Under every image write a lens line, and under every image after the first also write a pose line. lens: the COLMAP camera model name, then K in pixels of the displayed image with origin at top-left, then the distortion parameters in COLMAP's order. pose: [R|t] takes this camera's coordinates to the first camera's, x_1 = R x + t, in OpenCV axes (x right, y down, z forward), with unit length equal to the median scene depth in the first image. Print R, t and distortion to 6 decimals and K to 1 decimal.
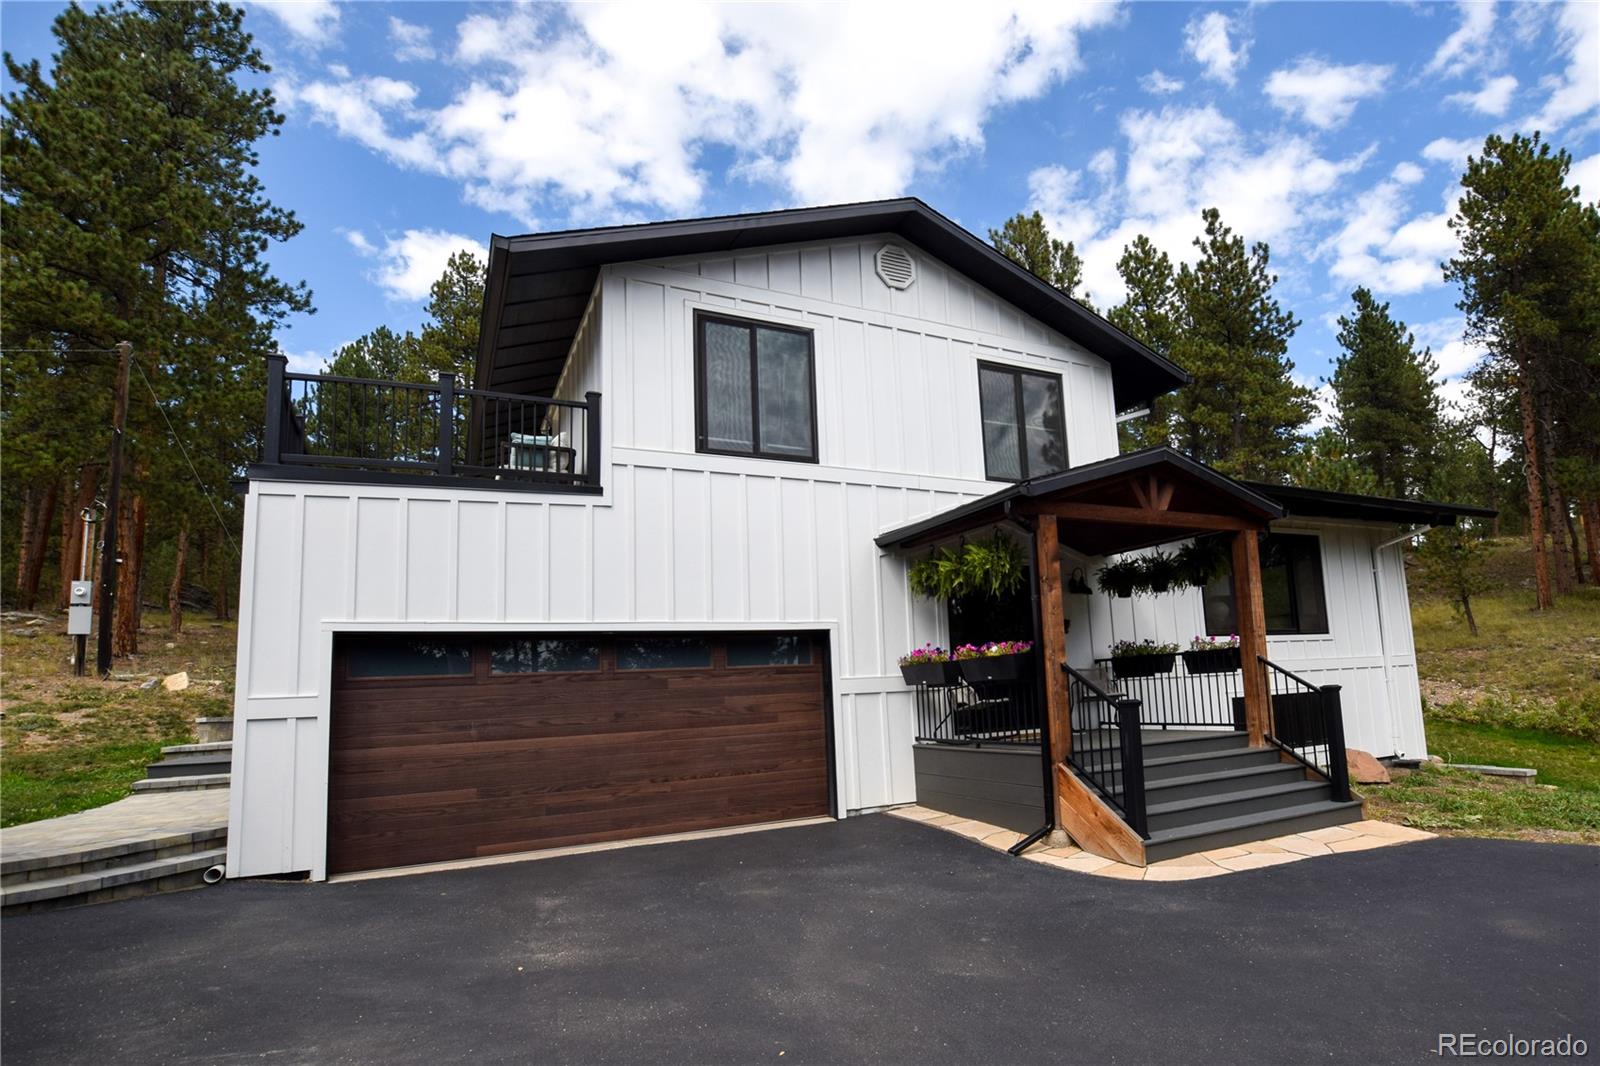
lens RADIAL K [[706.4, 0, 802.4], [0, 706.4, 530.7], [0, 0, 1]] dist [-0.026760, 0.003622]
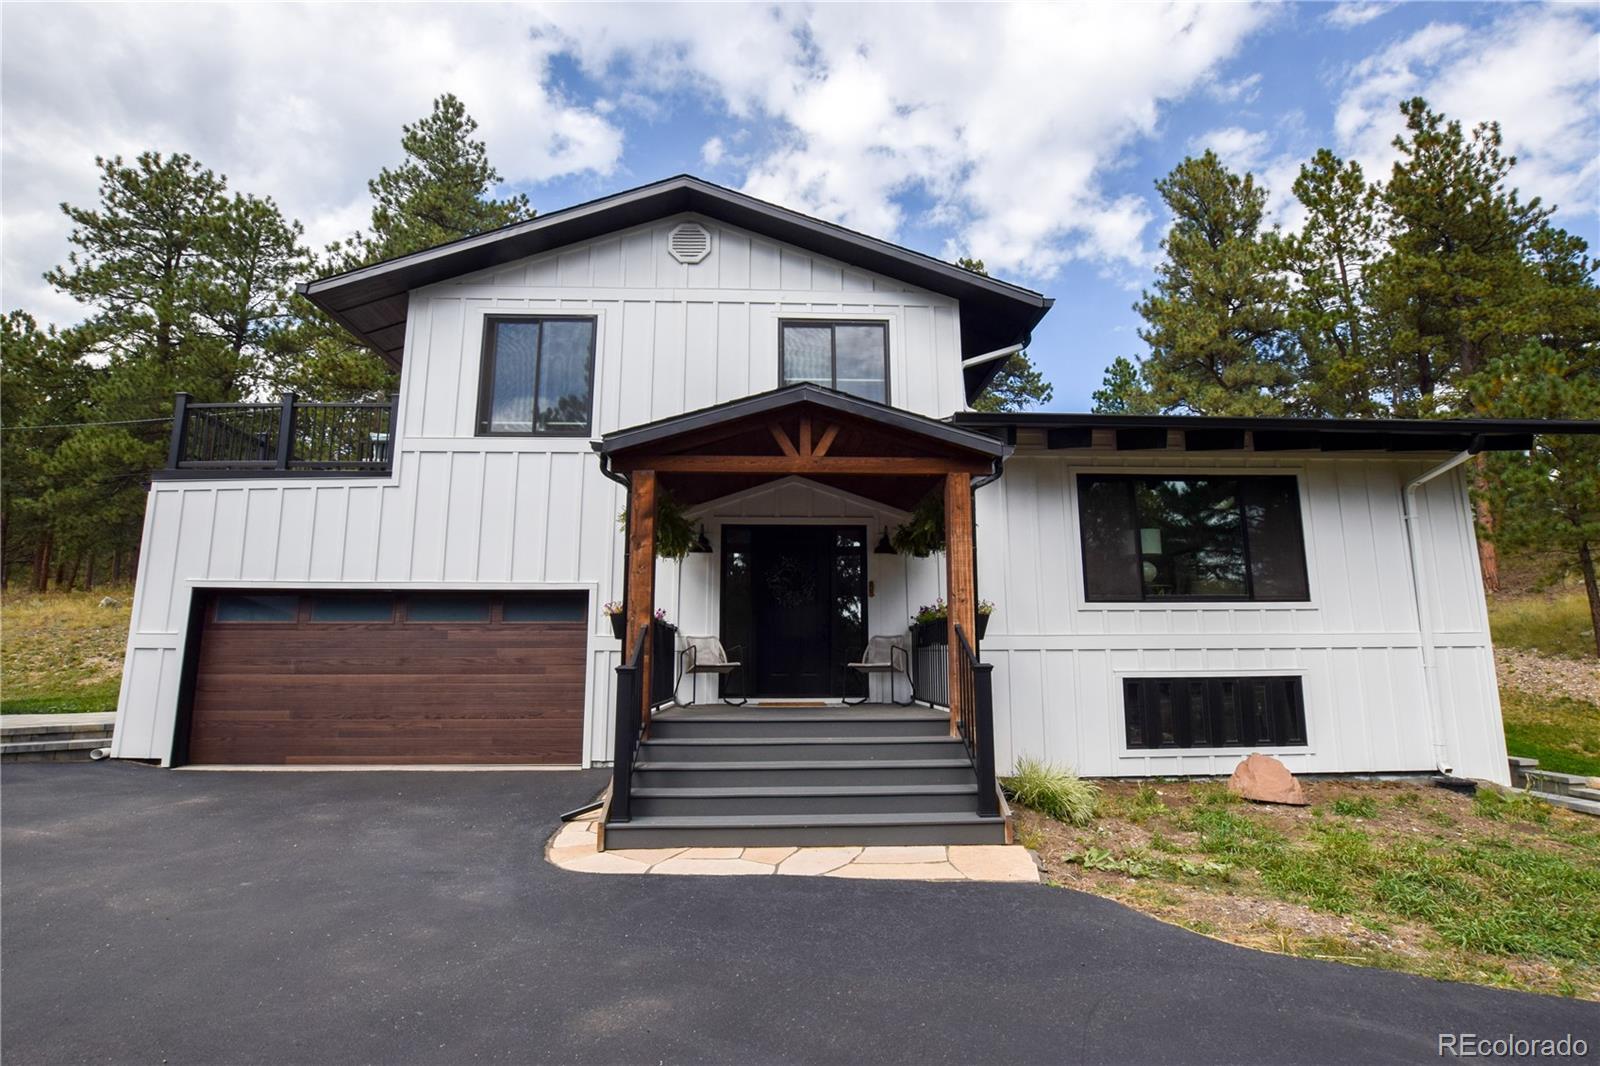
lens RADIAL K [[632.3, 0, 801.9], [0, 632.3, 495.1], [0, 0, 1]] dist [-0.020002, 0.000416]
pose [[0.931241, -0.050918, -0.360830, 0.738079], [0.042756, 0.998618, -0.030573, 0.041839], [0.361888, 0.013043, 0.932130, 0.235676]]
